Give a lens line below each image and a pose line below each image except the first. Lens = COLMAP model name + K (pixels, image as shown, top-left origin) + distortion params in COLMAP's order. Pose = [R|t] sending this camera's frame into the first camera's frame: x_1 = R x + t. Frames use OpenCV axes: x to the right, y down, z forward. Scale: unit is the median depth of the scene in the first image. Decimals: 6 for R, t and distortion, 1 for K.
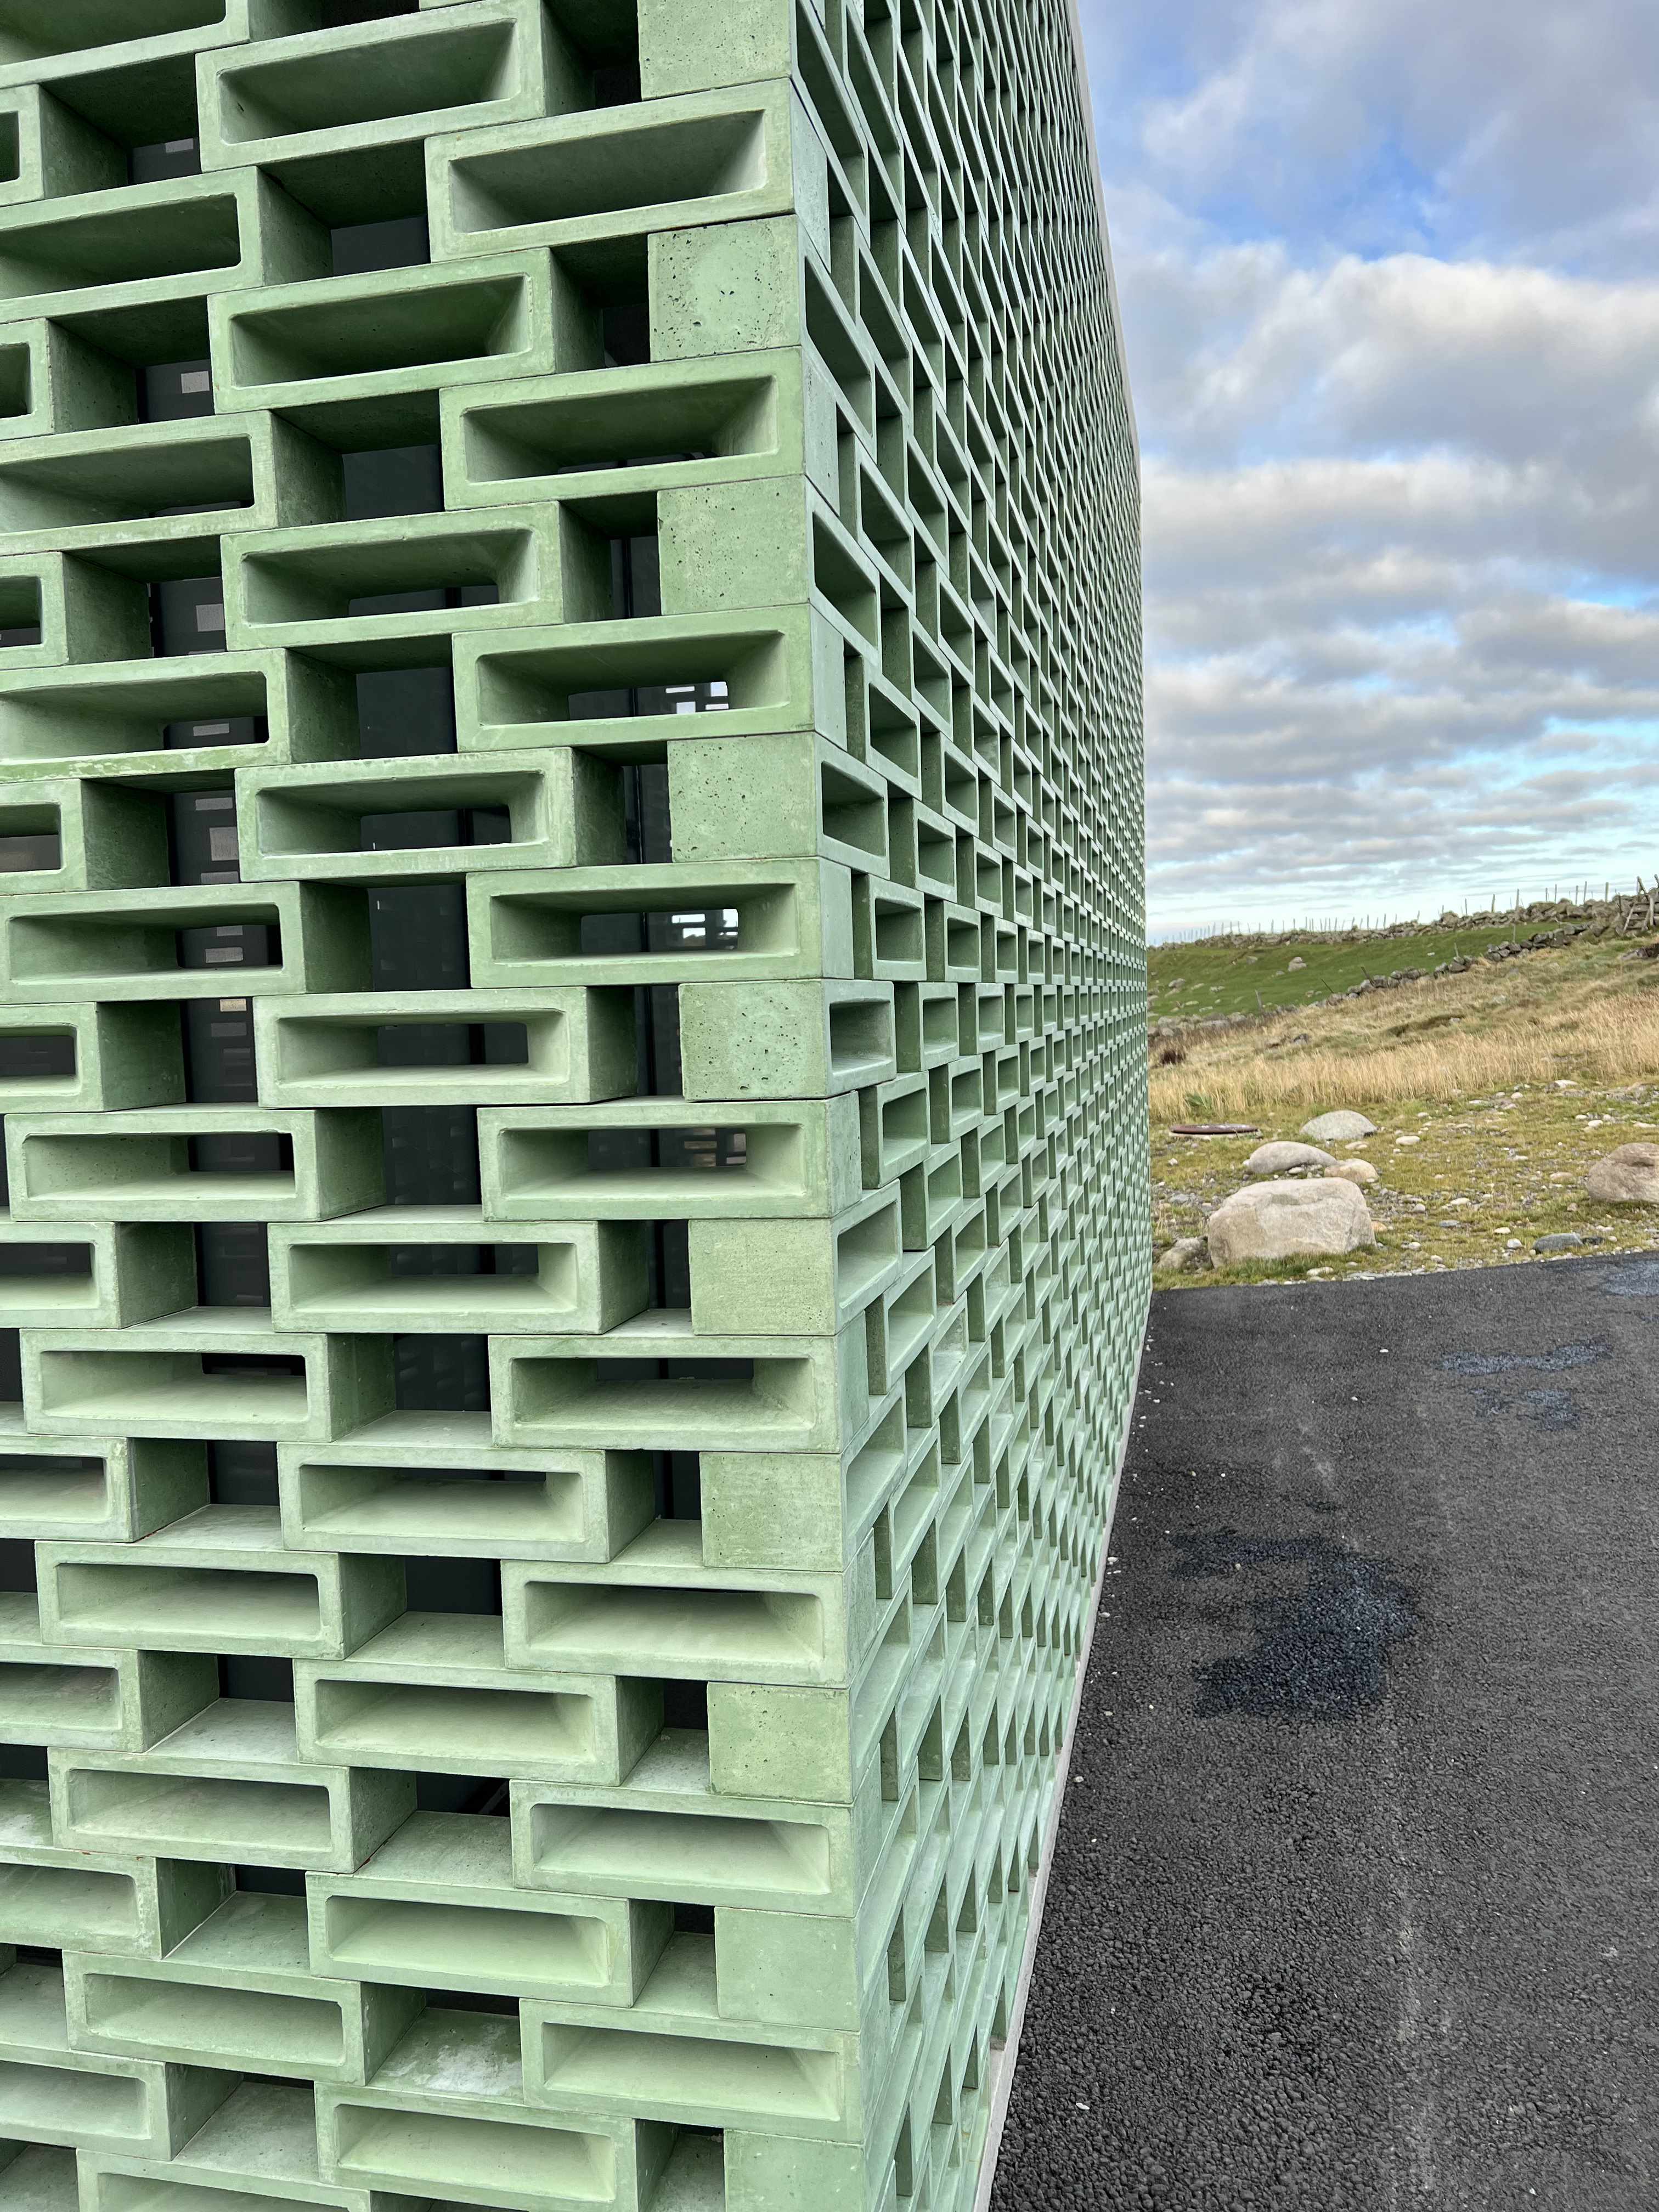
lens RADIAL K [[1668.1, 0, 832.3], [0, 1668.1, 1104.3], [0, 0, 1]] dist [-0.011532, -0.002685]
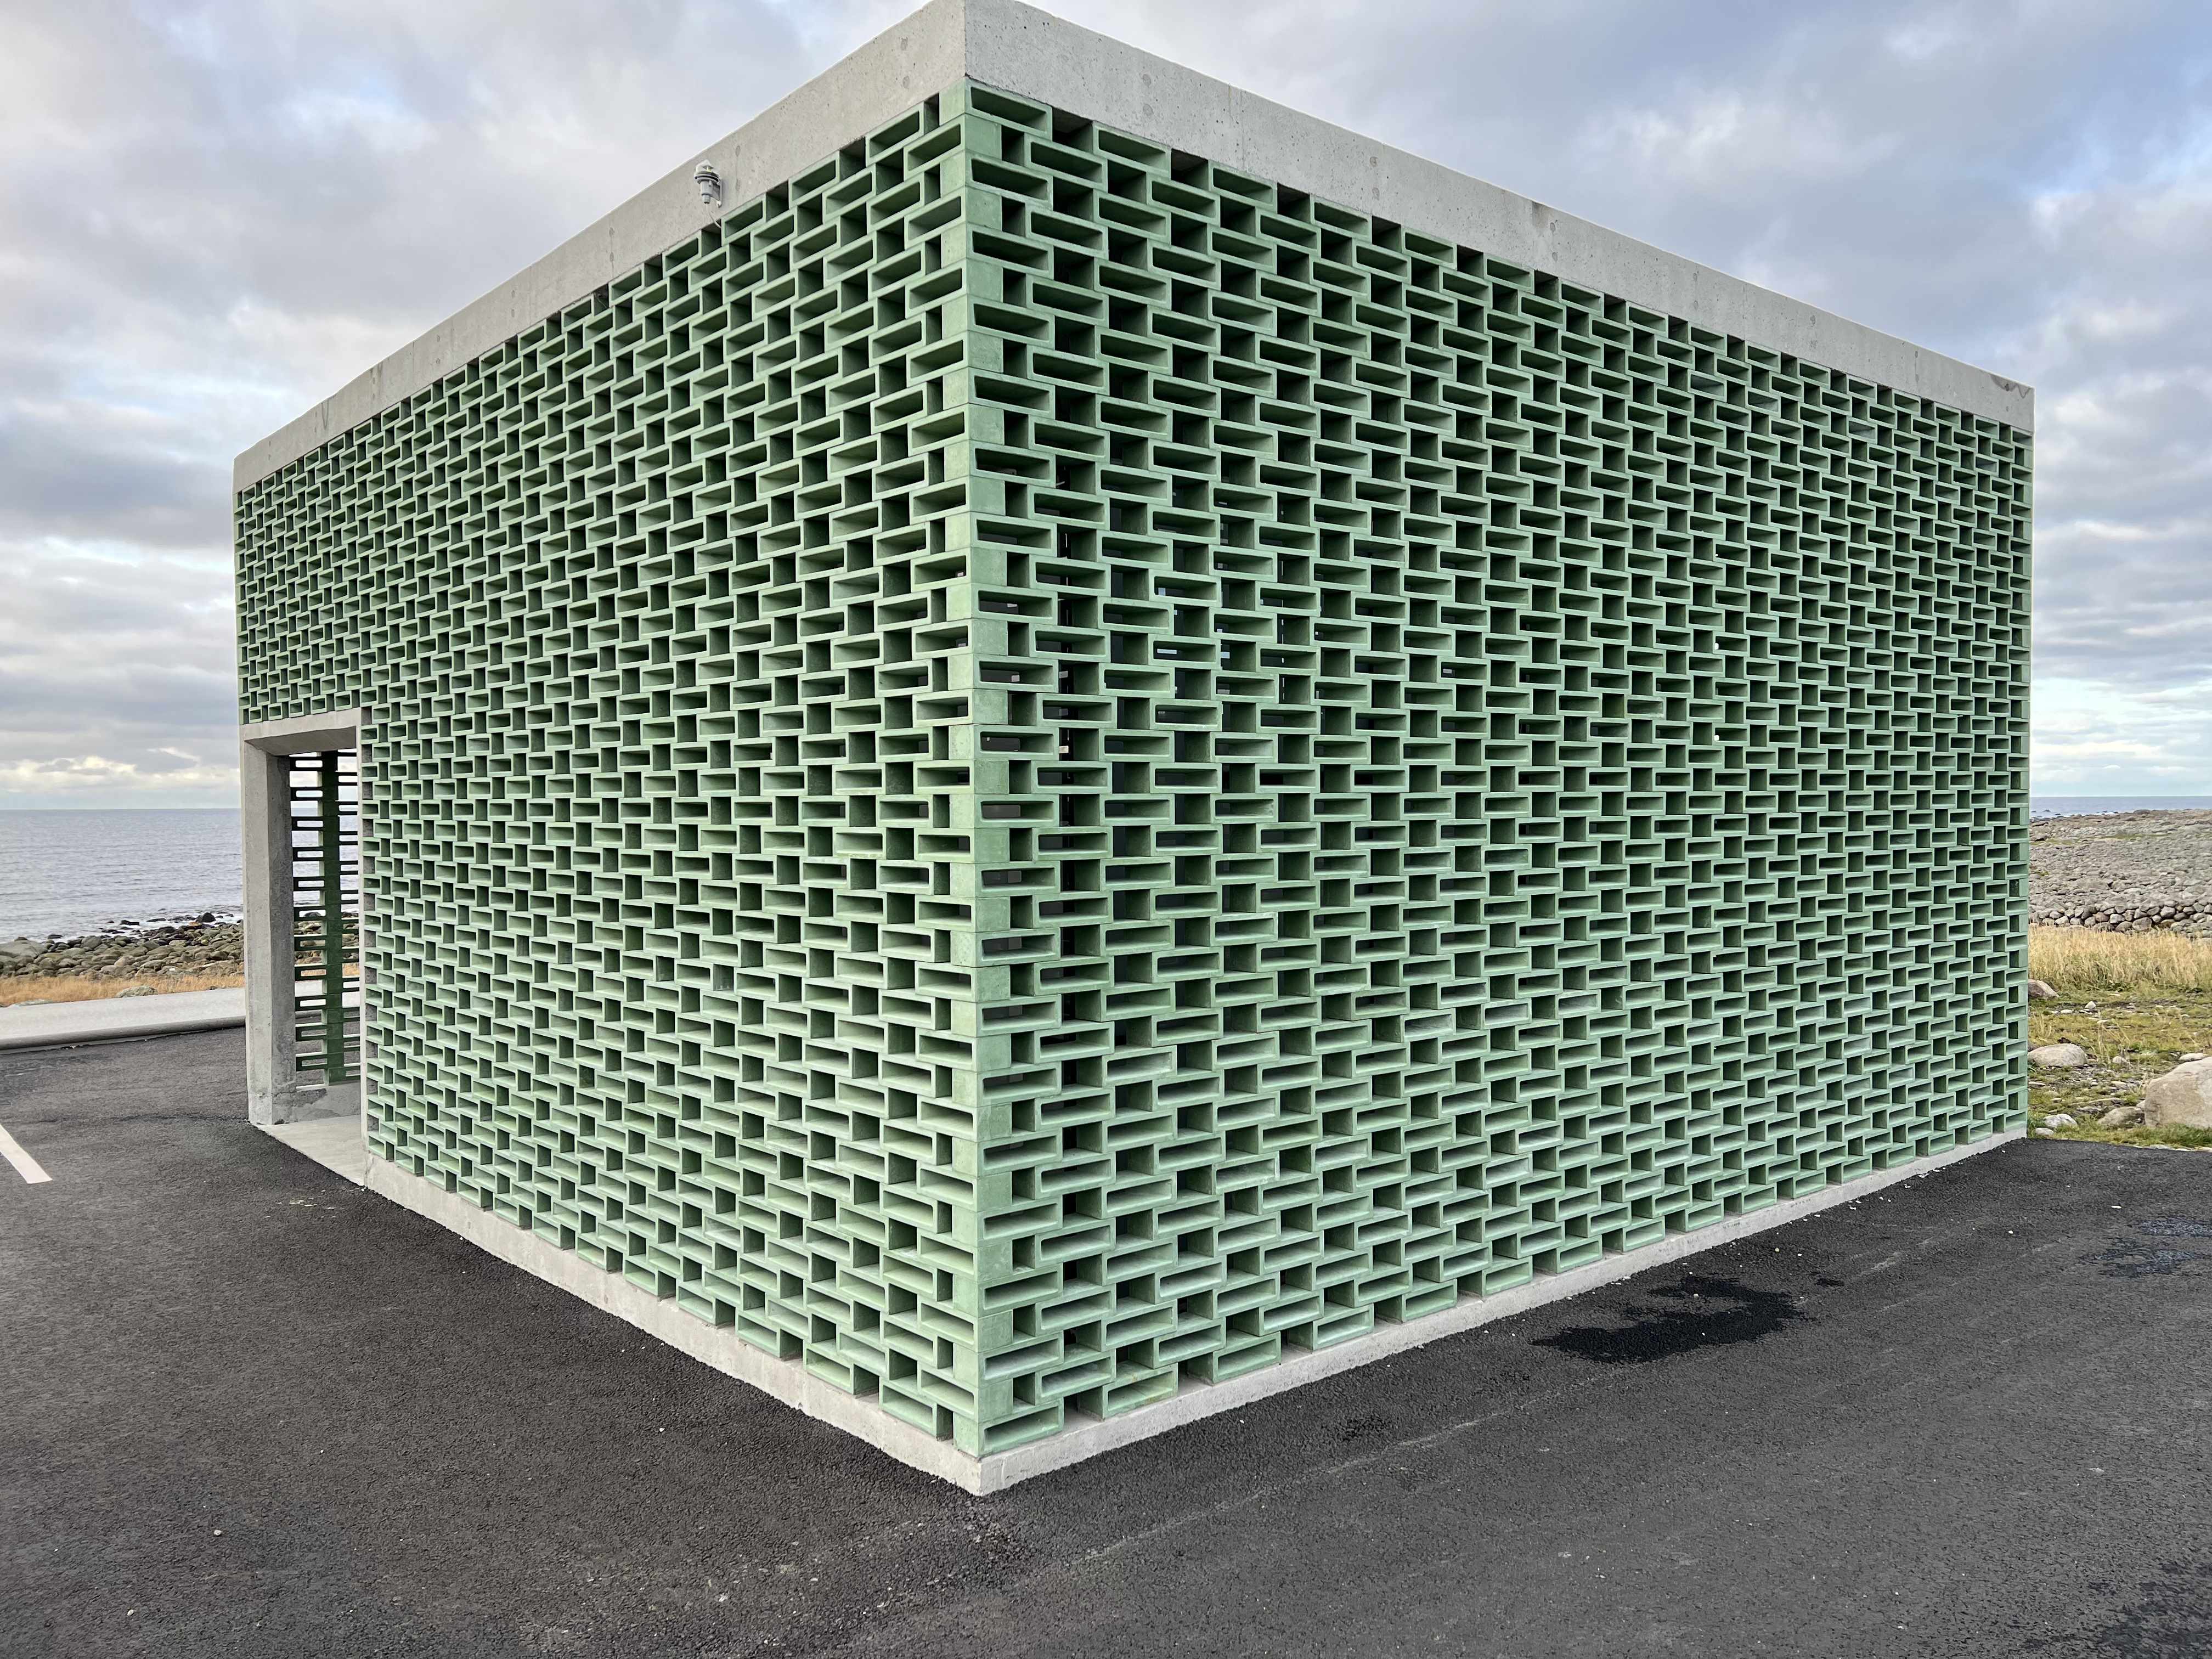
lens RADIAL K [[1668.1, 0, 1099.0], [0, 1668.1, 826.2], [0, 0, 1]] dist [-0.011532, -0.002685]
pose [[0.790885, 0.038517, -0.610751, 0.726537], [-0.059032, 0.998165, -0.013494, -0.084385], [0.609110, 0.046726, 0.791708, -0.505846]]
